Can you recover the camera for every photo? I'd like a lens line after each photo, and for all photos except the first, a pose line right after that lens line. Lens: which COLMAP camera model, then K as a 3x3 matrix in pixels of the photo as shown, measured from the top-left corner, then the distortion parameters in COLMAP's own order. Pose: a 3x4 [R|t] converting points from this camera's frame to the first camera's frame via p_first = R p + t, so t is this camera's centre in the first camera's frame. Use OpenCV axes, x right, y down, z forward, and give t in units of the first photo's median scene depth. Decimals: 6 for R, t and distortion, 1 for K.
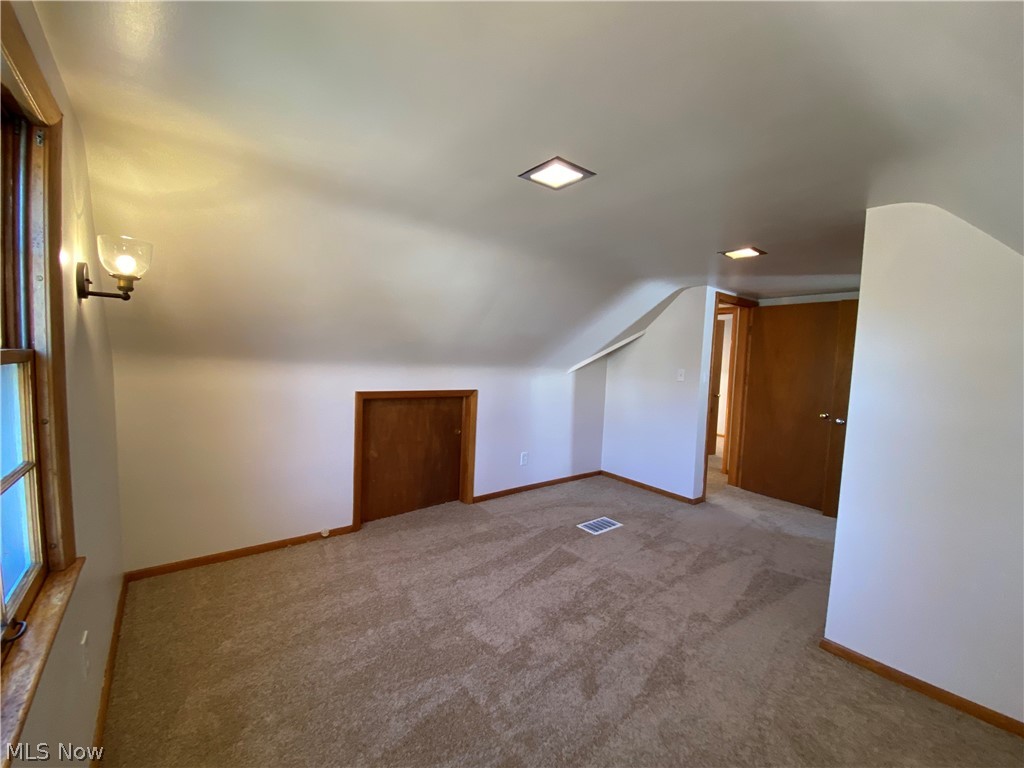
lens RADIAL K [[413.8, 0, 503.4], [0, 413.8, 384.0], [0, 0, 1]] dist [0.000707, -0.000043]
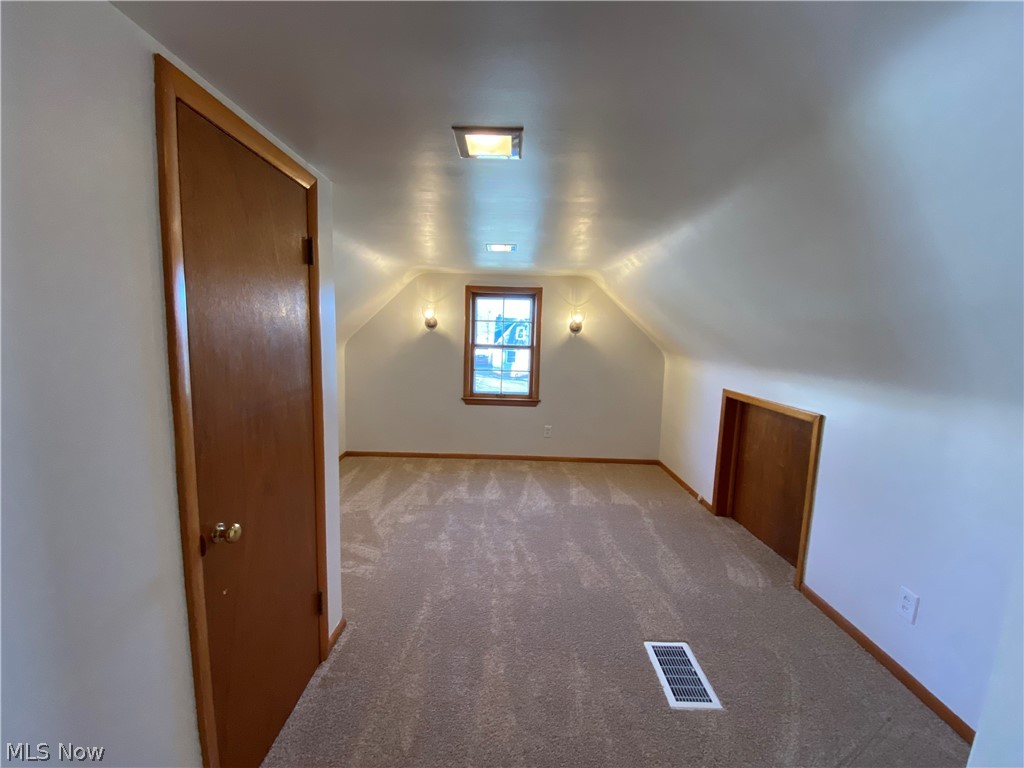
lens RADIAL K [[405.8, 0, 512.0], [0, 405.8, 384.0], [0, 0, 1]] dist [-0.000670, -0.022653]
pose [[-0.626446, 0.038127, -0.778532, 0.854584], [-0.103825, 0.985821, 0.131821, -0.081180], [0.772520, 0.163410, -0.613605, 1.228799]]
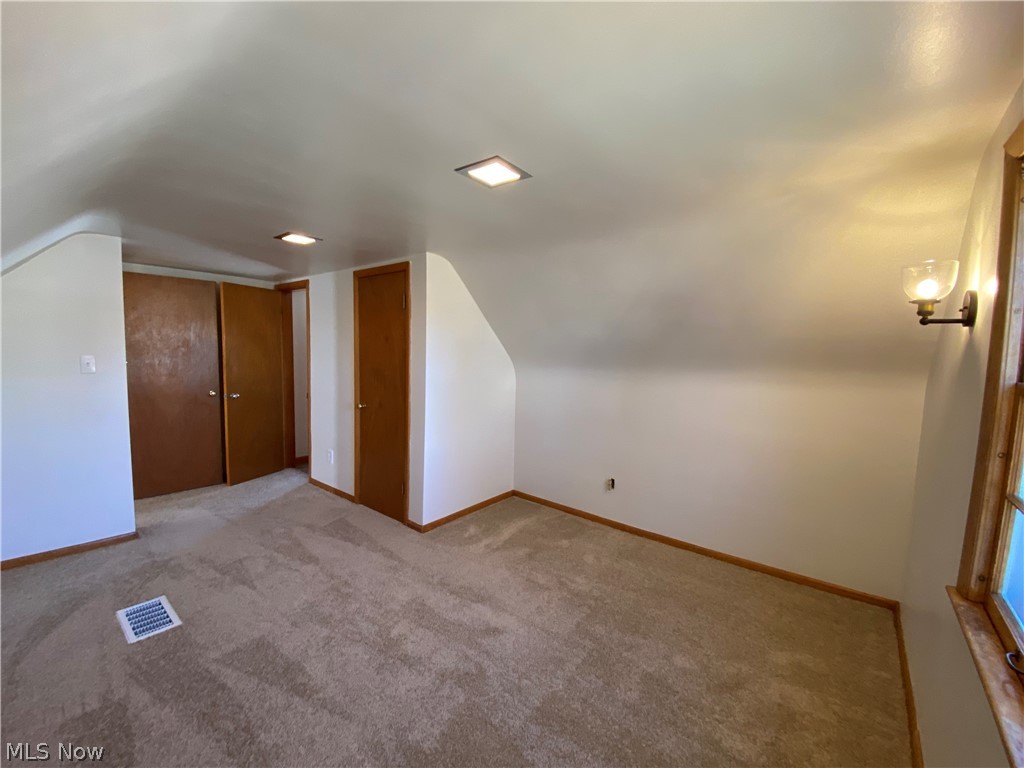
lens RADIAL K [[413.8, 0, 503.4], [0, 413.8, 384.0], [0, 0, 1]] dist [0.000707, -0.000043]
pose [[-0.213105, -0.118746, 0.969786, -0.491781], [0.037235, 0.990879, 0.129511, -0.071550], [-0.976319, 0.063709, -0.206740, 0.664605]]
